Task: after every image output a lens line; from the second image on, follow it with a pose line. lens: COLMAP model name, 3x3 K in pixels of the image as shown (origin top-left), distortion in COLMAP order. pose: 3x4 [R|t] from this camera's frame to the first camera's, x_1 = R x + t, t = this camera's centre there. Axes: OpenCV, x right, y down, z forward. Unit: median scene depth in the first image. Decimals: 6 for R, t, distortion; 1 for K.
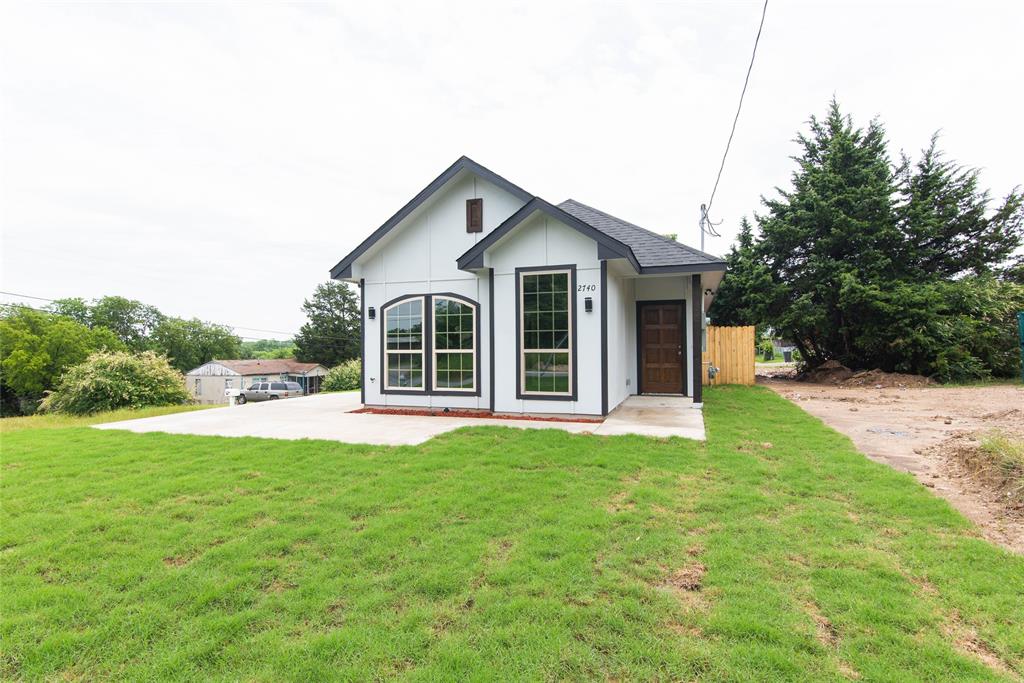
lens RADIAL K [[554.9, 0, 492.5], [0, 554.9, 350.7], [0, 0, 1]] dist [-0.040296, -0.001322]
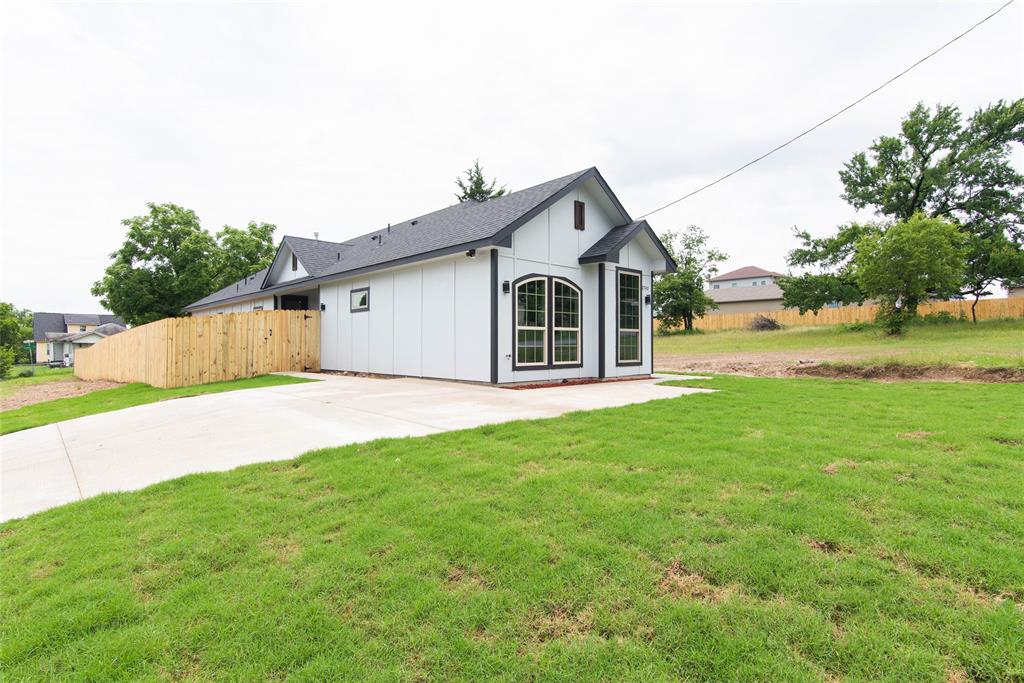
lens RADIAL K [[523.5, 0, 507.6], [0, 523.5, 339.3], [0, 0, 1]] dist [-0.017997, 0.001345]
pose [[0.443993, 0.012839, 0.895938, -1.079582], [-0.001342, 0.999906, -0.013664, 0.036630], [-0.896029, 0.004864, 0.443969, 0.625195]]
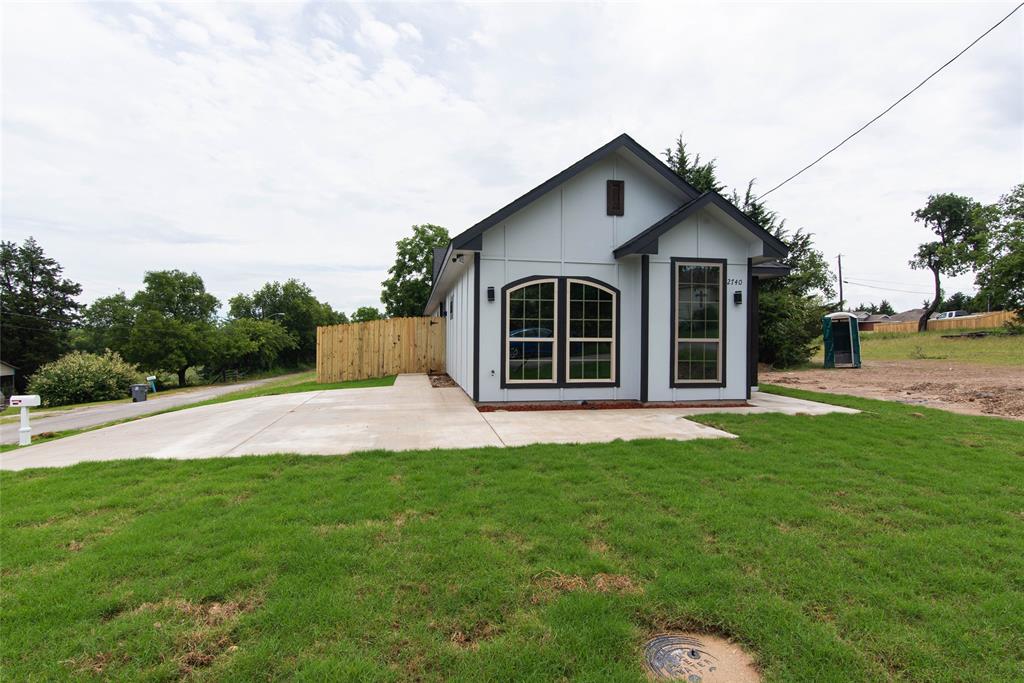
lens RADIAL K [[523.5, 0, 503.5], [0, 523.5, 343.6], [0, 0, 1]] dist [-0.017997, 0.001345]
pose [[0.864305, 0.002225, 0.502963, -0.636580], [-0.008247, 0.999918, 0.009748, 0.000182], [-0.502901, -0.012573, 0.864253, 0.307082]]
